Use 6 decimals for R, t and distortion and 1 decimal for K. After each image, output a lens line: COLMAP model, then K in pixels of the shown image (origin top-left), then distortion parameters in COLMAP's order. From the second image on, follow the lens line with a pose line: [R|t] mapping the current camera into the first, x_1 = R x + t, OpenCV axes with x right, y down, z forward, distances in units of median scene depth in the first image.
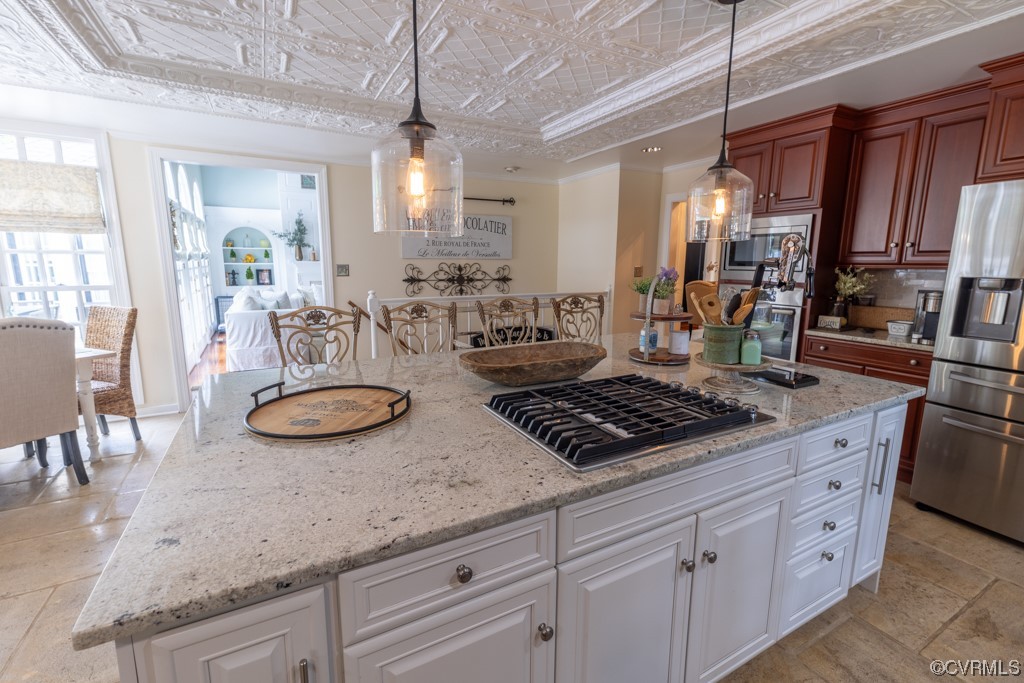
lens RADIAL K [[444.1, 0, 509.7], [0, 444.1, 339.1], [0, 0, 1]] dist [0.004795, 0.000658]
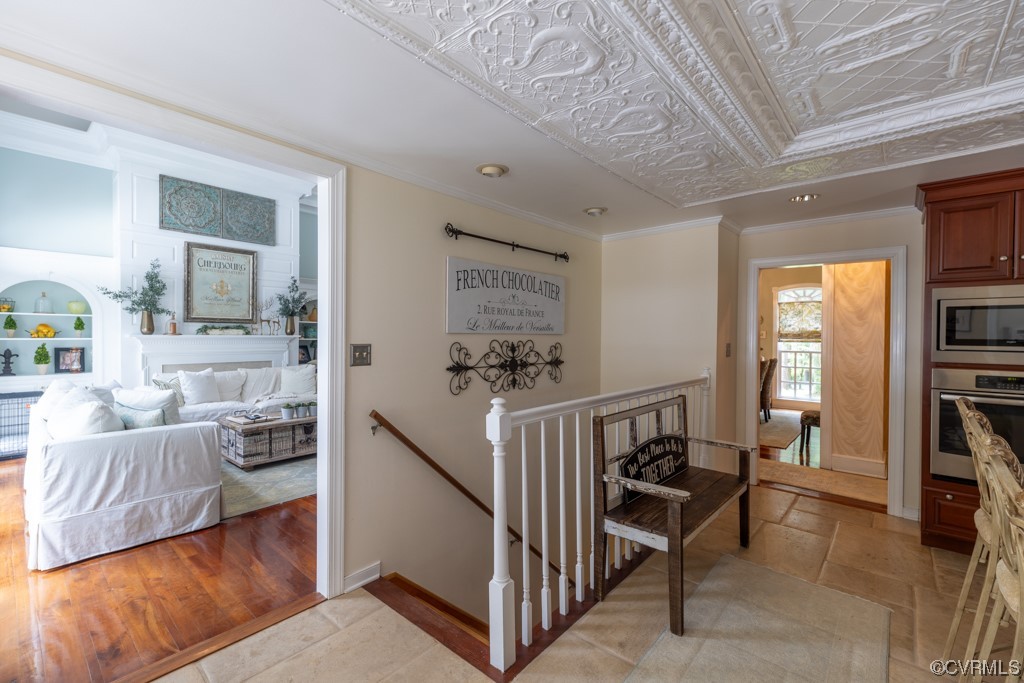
lens RADIAL K [[444.1, 0, 512.4], [0, 444.1, 342.8], [0, 0, 1]] dist [0.004795, 0.000658]
pose [[0.939627, -0.004149, 0.342175, -0.330338], [0.056480, 0.988093, -0.143115, -0.069408], [-0.337507, 0.153800, 0.928673, 0.368930]]
